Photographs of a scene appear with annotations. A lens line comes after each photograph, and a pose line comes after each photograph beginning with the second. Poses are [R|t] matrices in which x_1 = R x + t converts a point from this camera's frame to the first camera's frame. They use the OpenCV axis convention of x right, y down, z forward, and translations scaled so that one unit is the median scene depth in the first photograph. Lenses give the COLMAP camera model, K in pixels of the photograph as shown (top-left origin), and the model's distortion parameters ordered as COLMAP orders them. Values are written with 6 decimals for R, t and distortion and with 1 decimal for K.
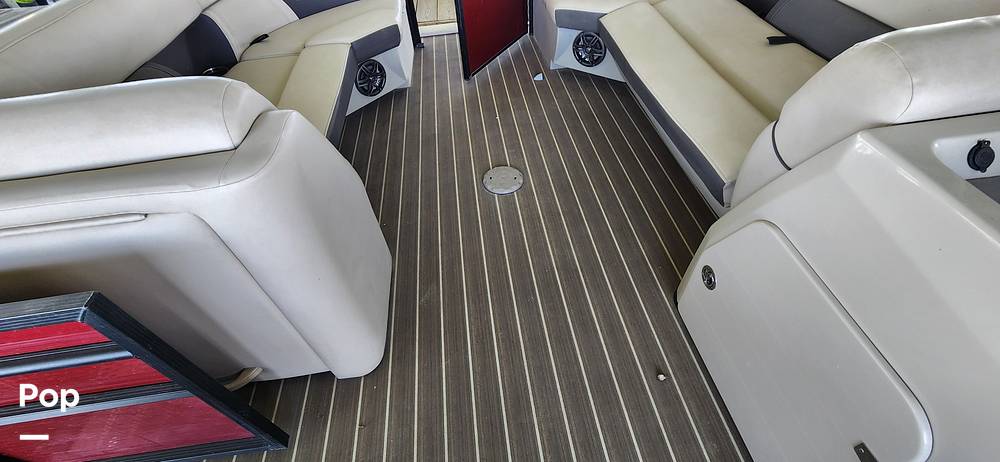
lens RADIAL K [[410.0, 0, 503.3], [0, 410.0, 234.8], [0, 0, 1]] dist [-0.001364, -0.000838]
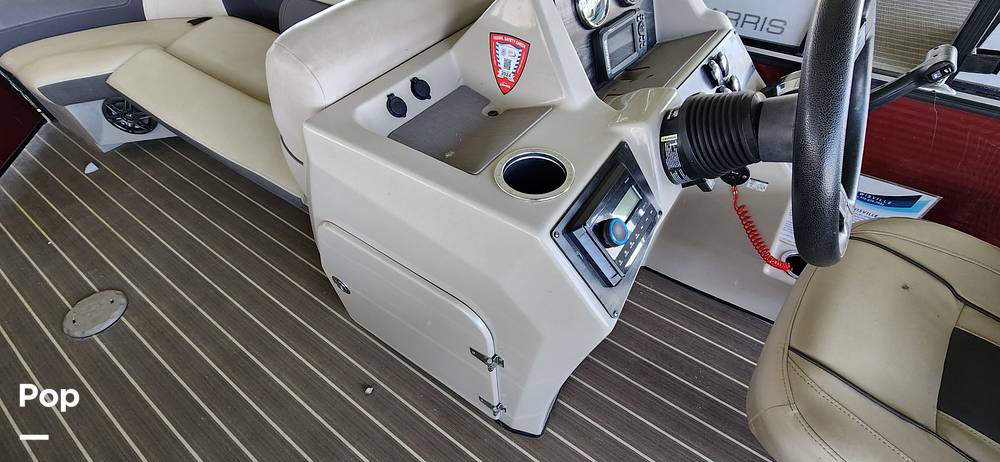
lens RADIAL K [[410.0, 0, 503.3], [0, 410.0, 234.8], [0, 0, 1]] dist [-0.001364, -0.000838]
pose [[0.668346, -0.524529, 0.527431, 0.172217], [0.538404, 0.830370, 0.143551, 0.041632], [-0.513260, 0.188030, 0.837383, -0.042601]]
